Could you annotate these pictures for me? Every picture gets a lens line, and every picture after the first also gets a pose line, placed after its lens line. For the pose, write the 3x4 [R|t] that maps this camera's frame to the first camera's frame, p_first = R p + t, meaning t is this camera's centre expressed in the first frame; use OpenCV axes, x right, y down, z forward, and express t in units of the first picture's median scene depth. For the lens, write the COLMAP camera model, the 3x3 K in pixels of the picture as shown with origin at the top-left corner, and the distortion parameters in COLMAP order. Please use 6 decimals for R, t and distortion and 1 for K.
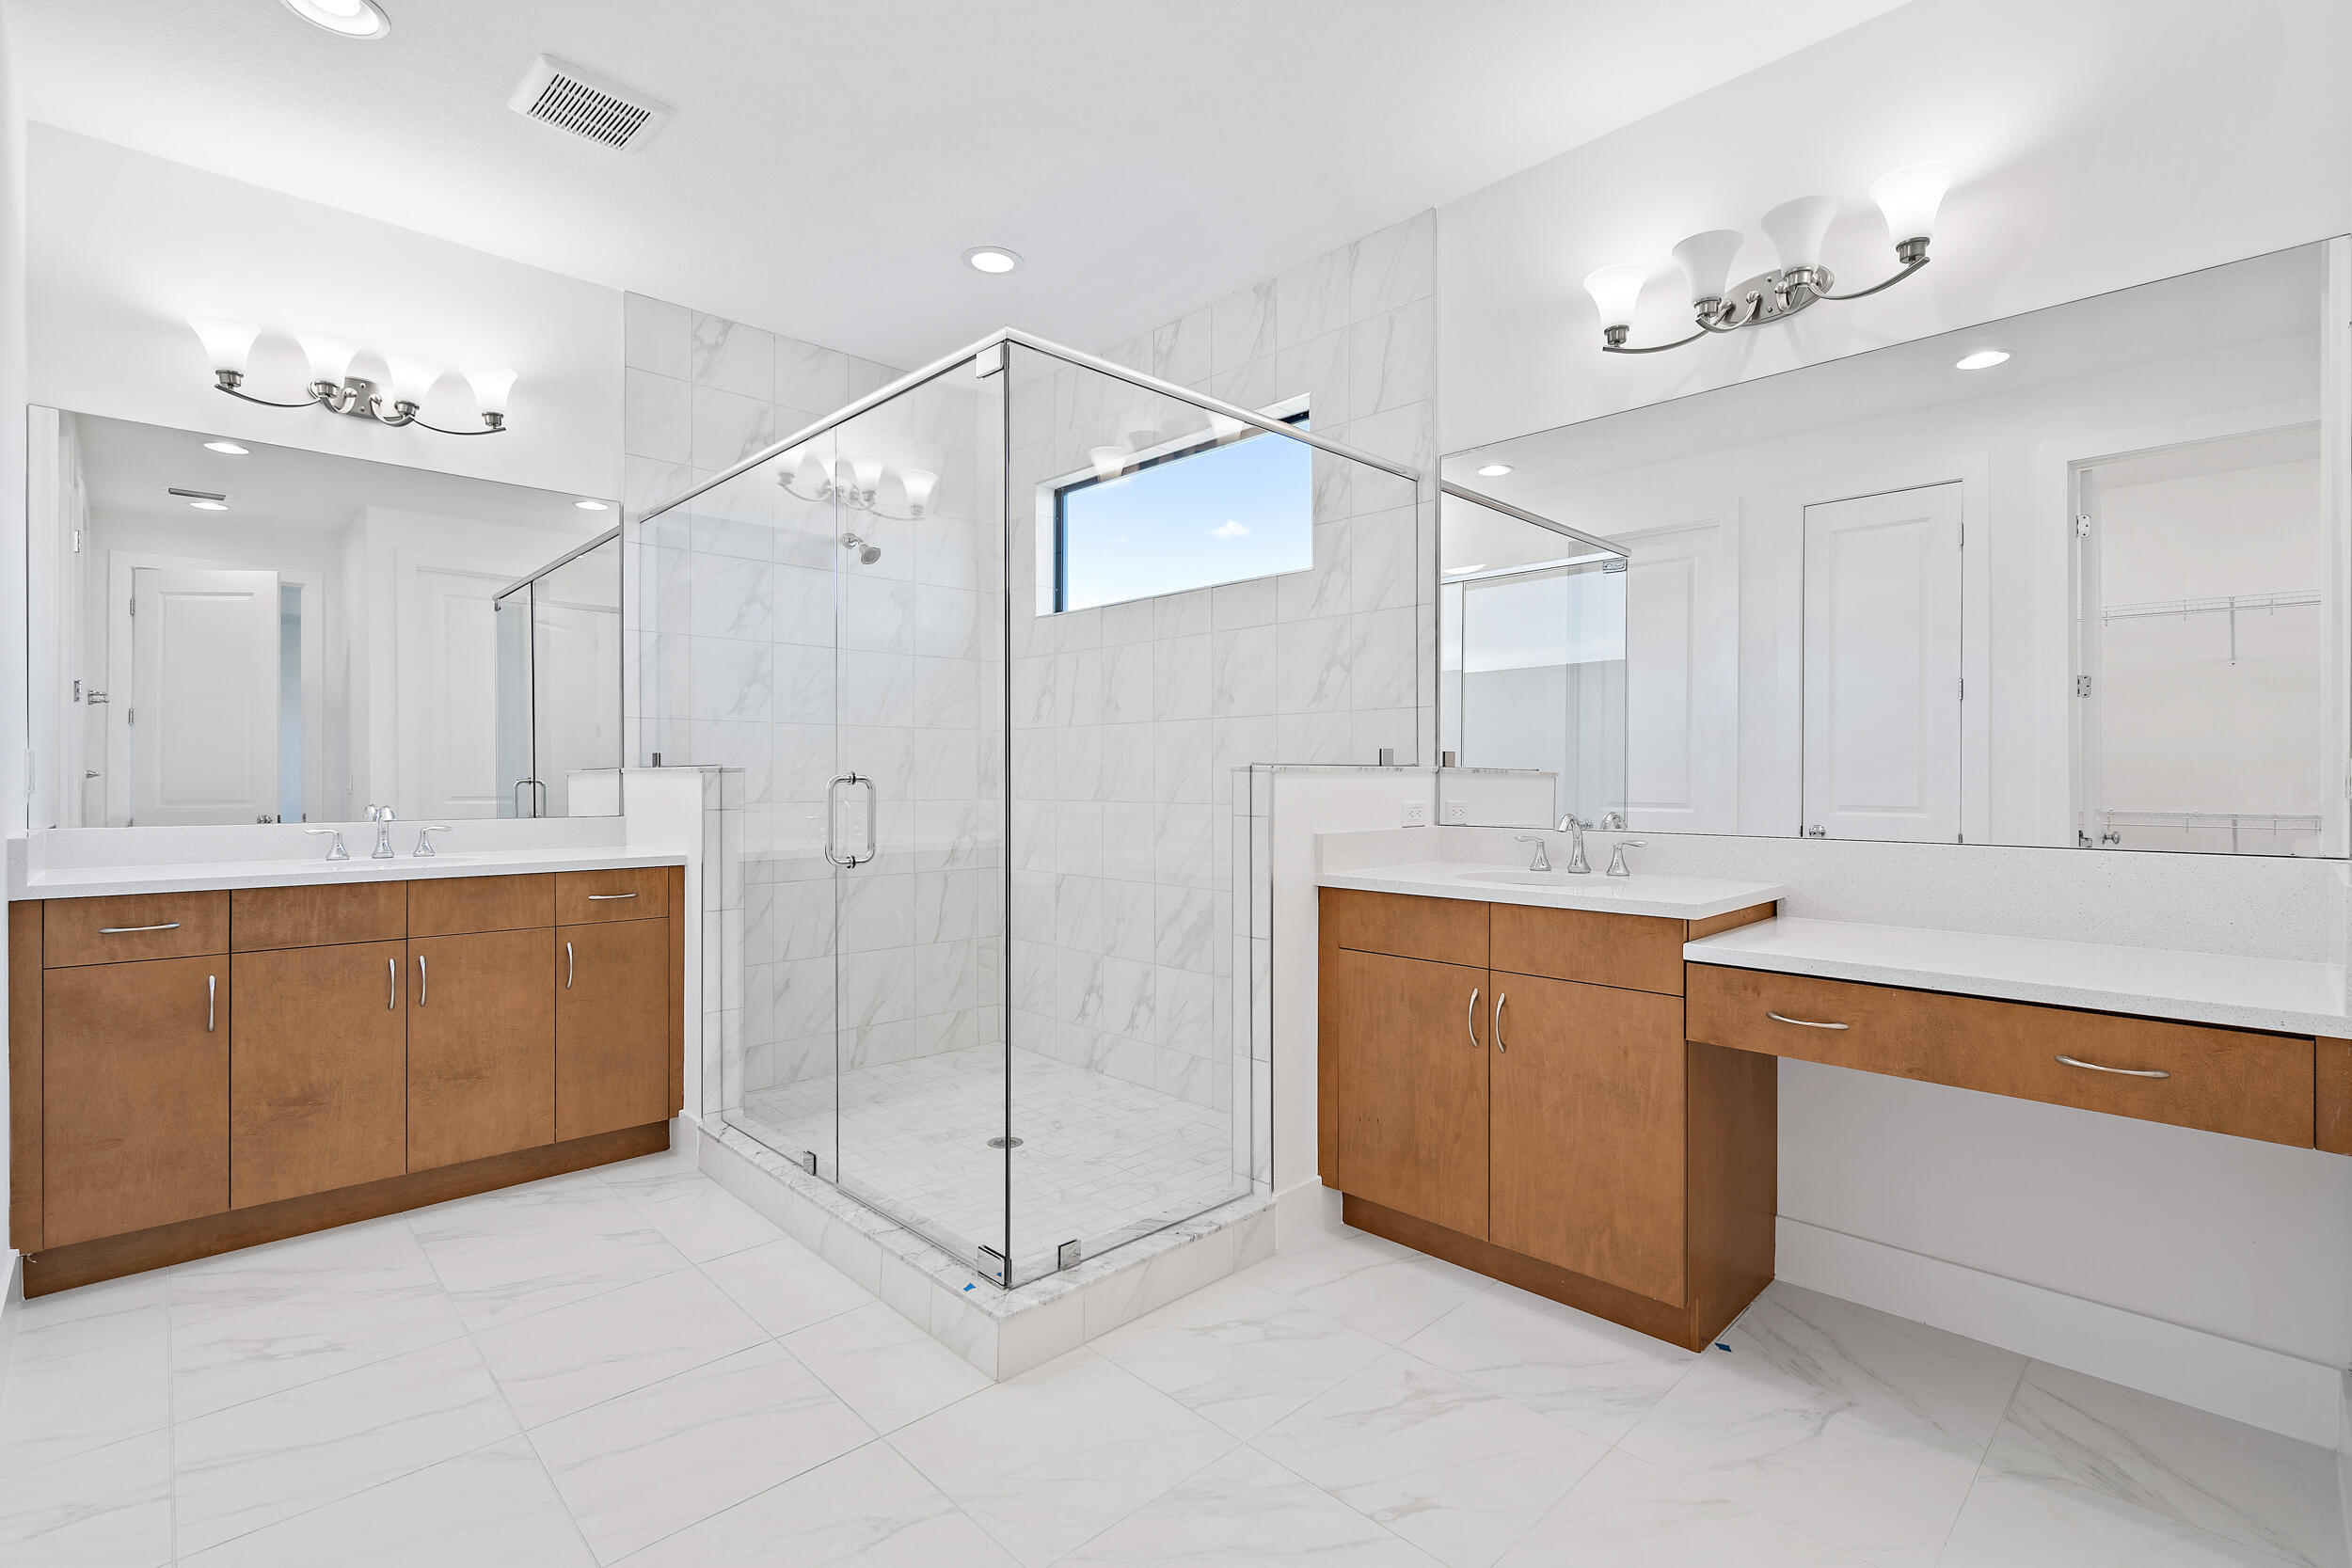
lens RADIAL K [[1076.5, 0, 1179.0], [0, 1076.5, 776.6], [0, 0, 1]] dist [-0.001777, 0.001070]
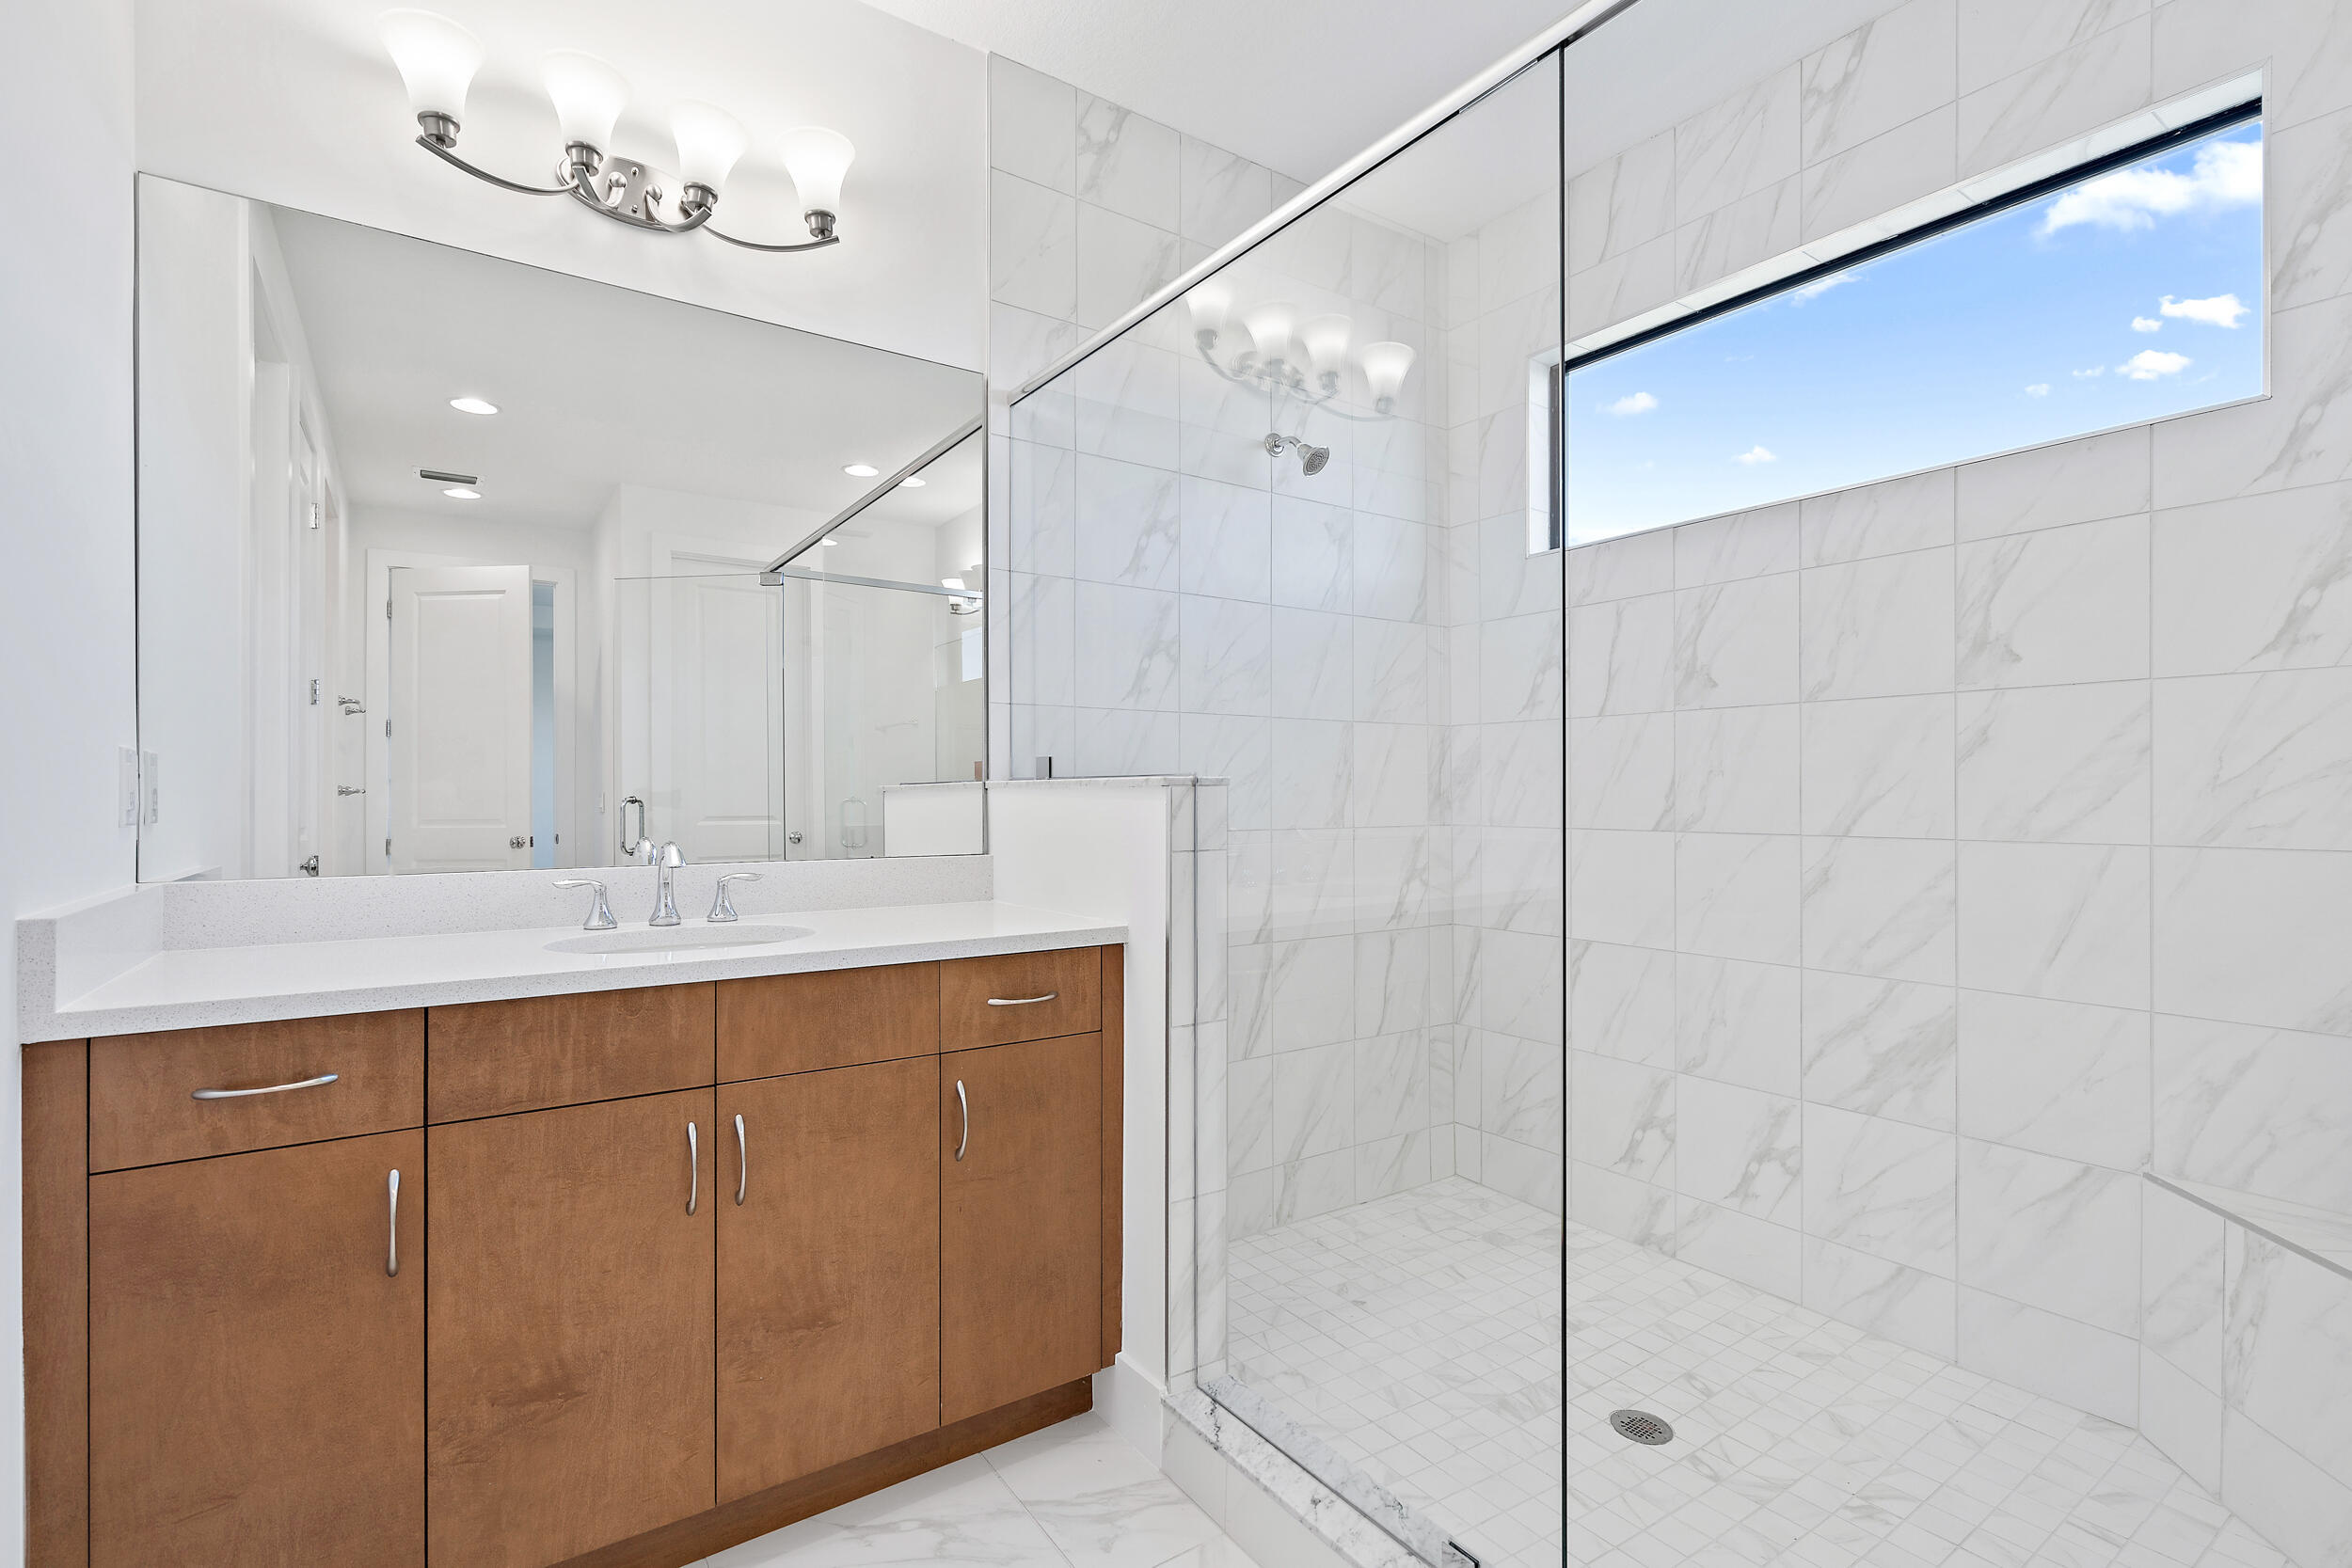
lens RADIAL K [[1076.5, 0, 1174.9], [0, 1076.5, 792.3], [0, 0, 1]] dist [-0.001777, 0.001070]
pose [[0.986898, -0.001082, -0.161340, -0.321921], [0.001160, 0.999999, 0.000388, -0.000915], [0.161340, -0.000571, 0.986899, 0.400347]]
